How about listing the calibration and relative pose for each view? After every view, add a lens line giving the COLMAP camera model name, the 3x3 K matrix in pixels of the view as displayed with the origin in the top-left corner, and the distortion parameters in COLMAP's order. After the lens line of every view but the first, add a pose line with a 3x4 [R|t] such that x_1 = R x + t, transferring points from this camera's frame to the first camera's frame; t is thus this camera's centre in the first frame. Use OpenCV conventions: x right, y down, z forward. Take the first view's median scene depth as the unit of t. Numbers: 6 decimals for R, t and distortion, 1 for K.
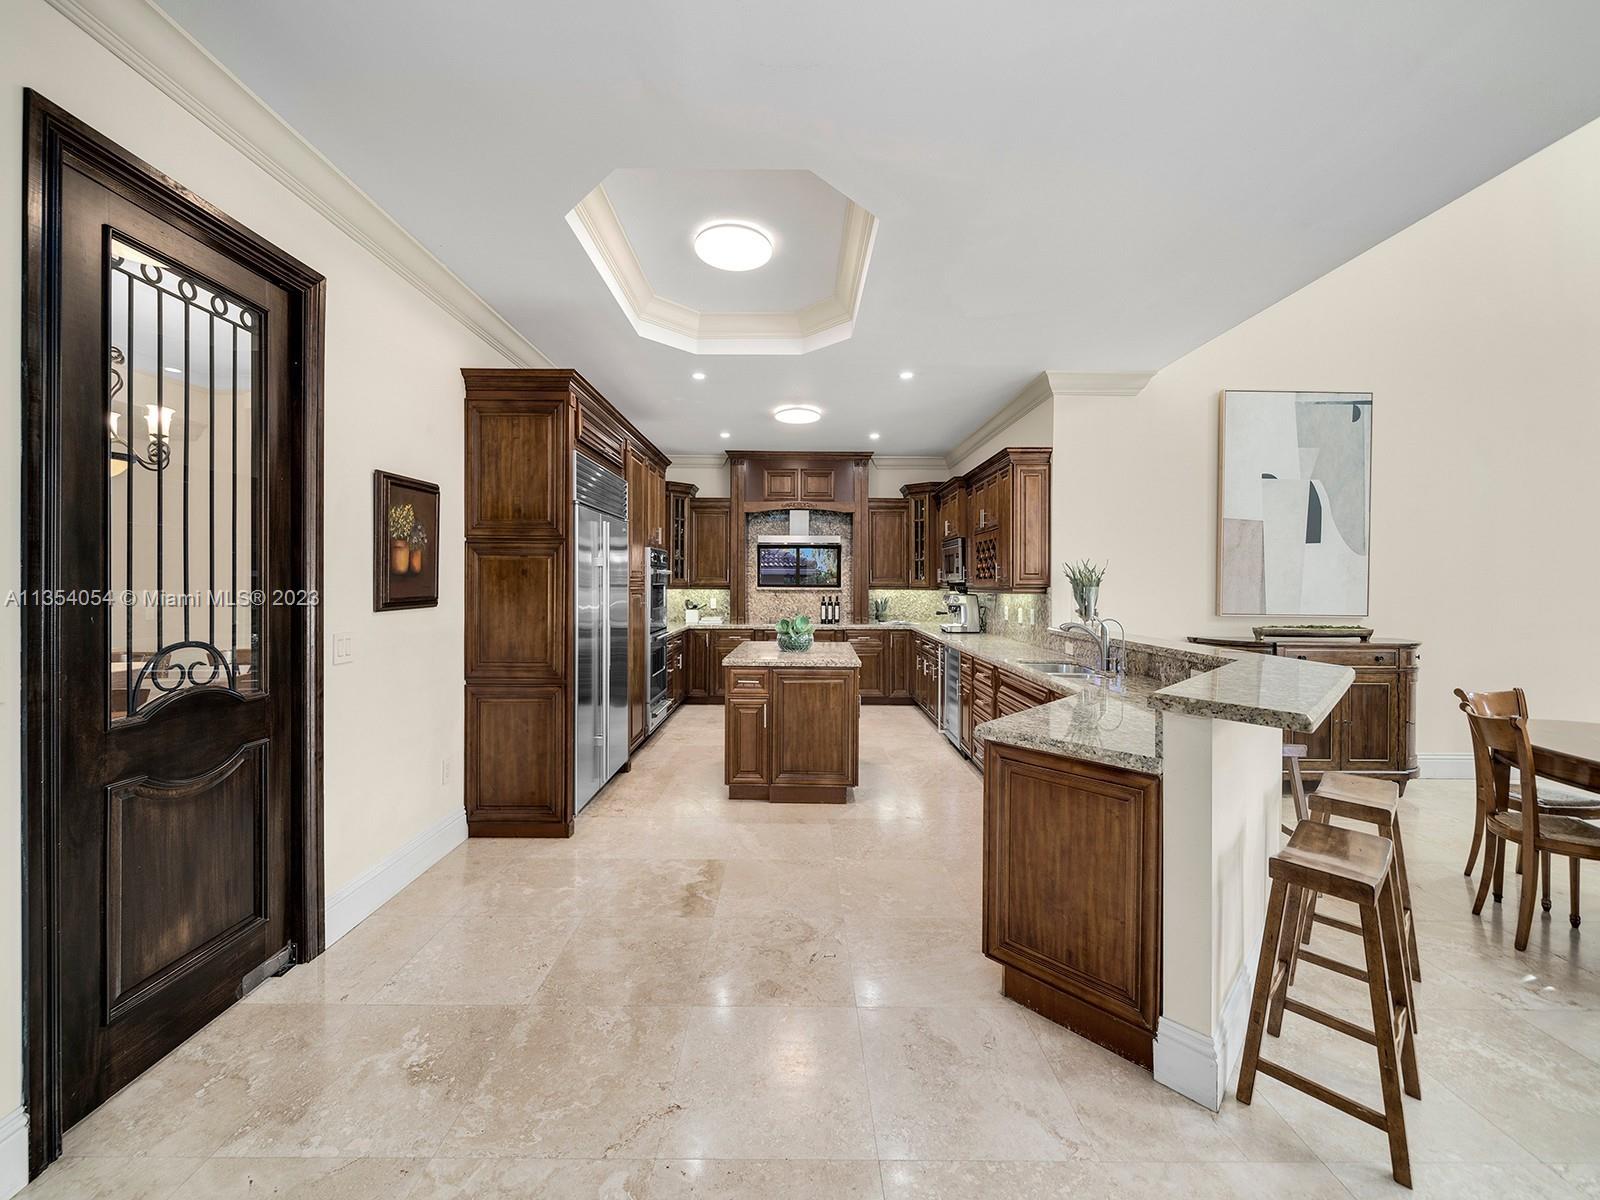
lens RADIAL K [[657.8, 0, 833.4], [0, 657.8, 583.4], [0, 0, 1]] dist [-0.000434, 0.000151]
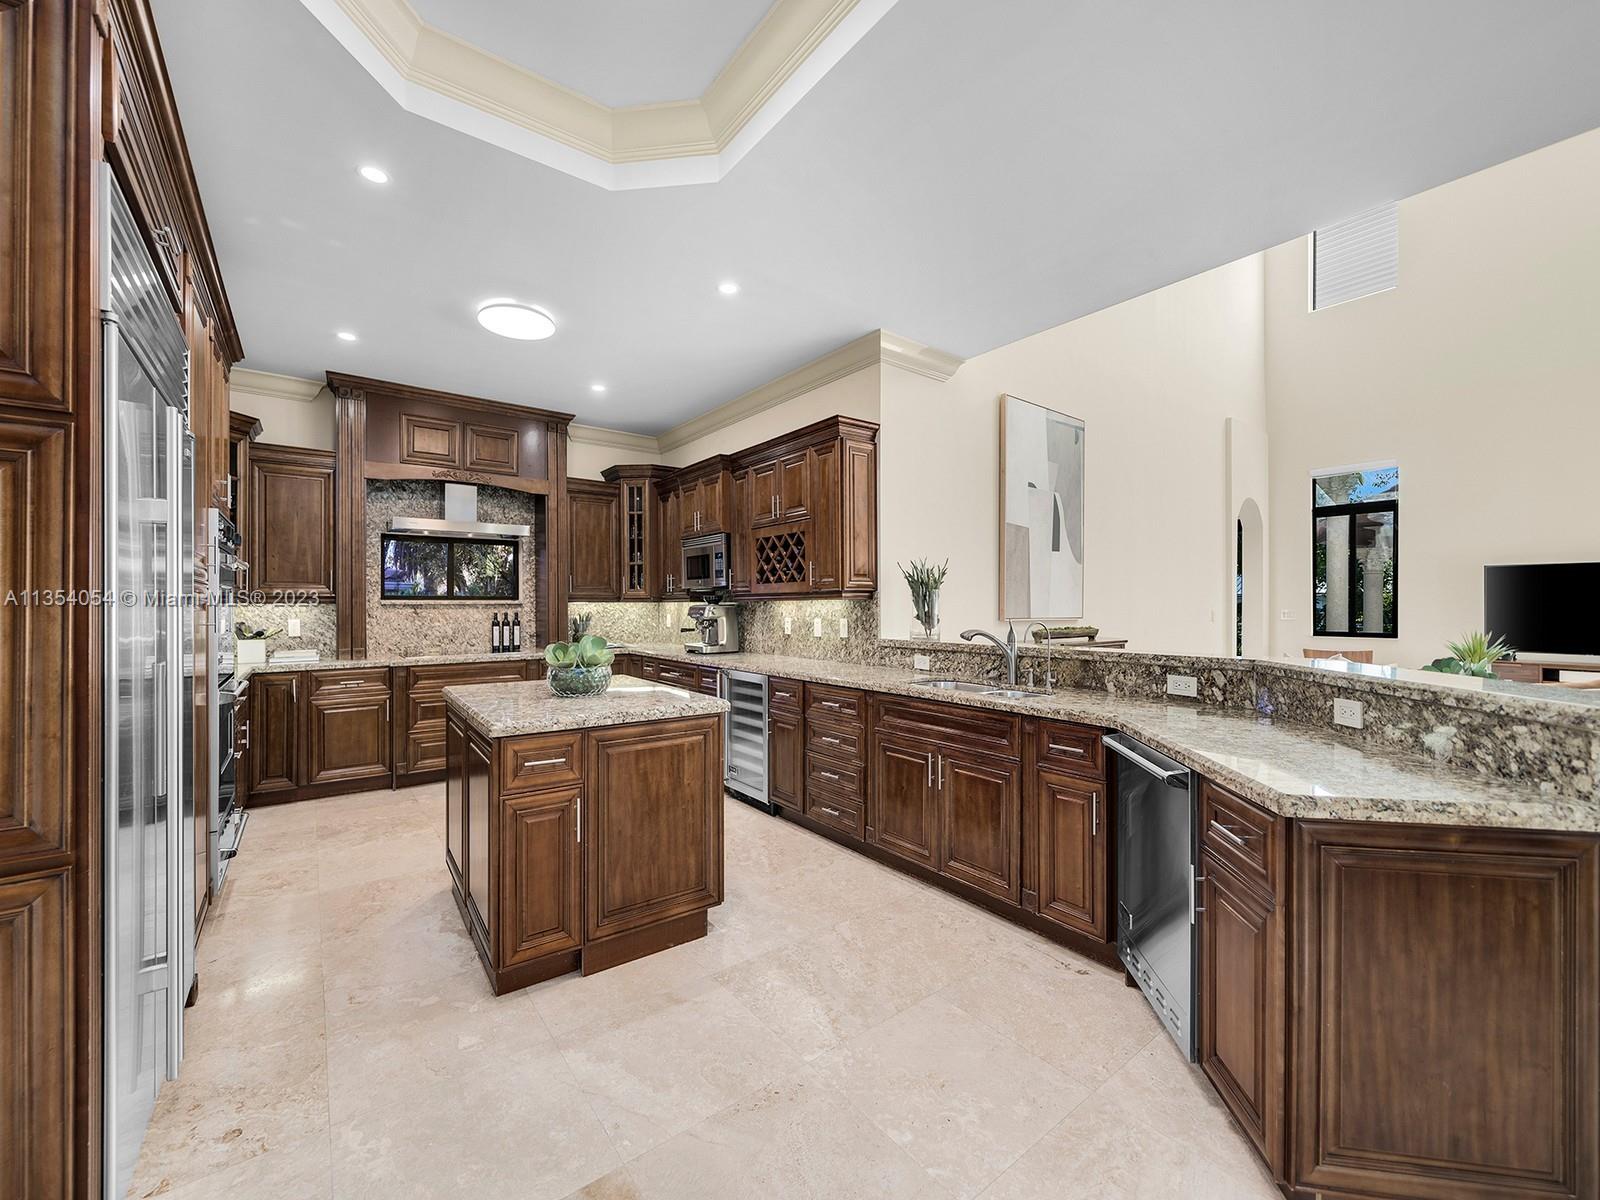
lens RADIAL K [[648.8, 0, 823.3], [0, 648.8, 602.0], [0, 0, 1]] dist [0.000699, 0.000116]
pose [[0.808619, -0.008001, 0.588278, -0.202400], [0.011249, 0.999935, -0.001862, 0.019584], [-0.588225, 0.008124, 0.808656, 0.356683]]
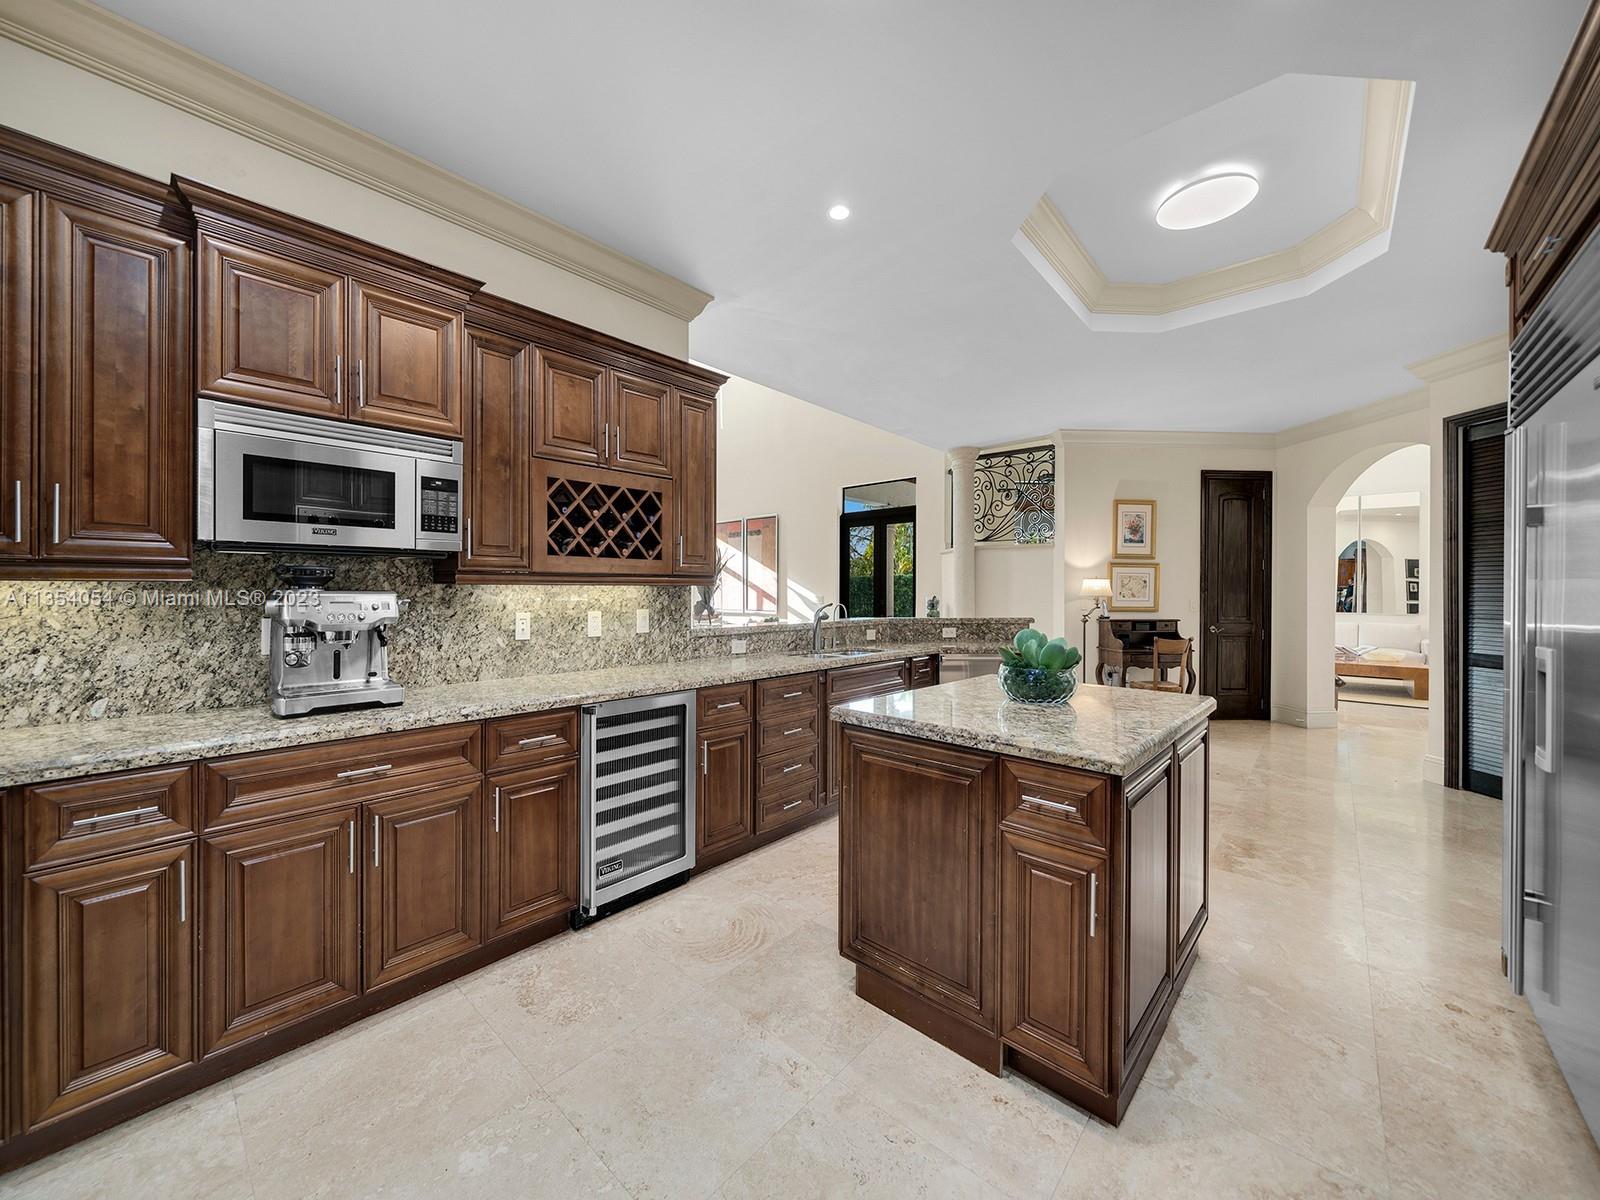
lens RADIAL K [[568.6, 0, 805.9], [0, 568.6, 594.7], [0, 0, 1]] dist [-0.000540, -0.000028]
pose [[-0.698091, -0.013195, 0.715887, -0.218404], [-0.006054, 0.999903, 0.012526, 0.016921], [-0.715983, 0.004411, -0.698104, 1.293957]]
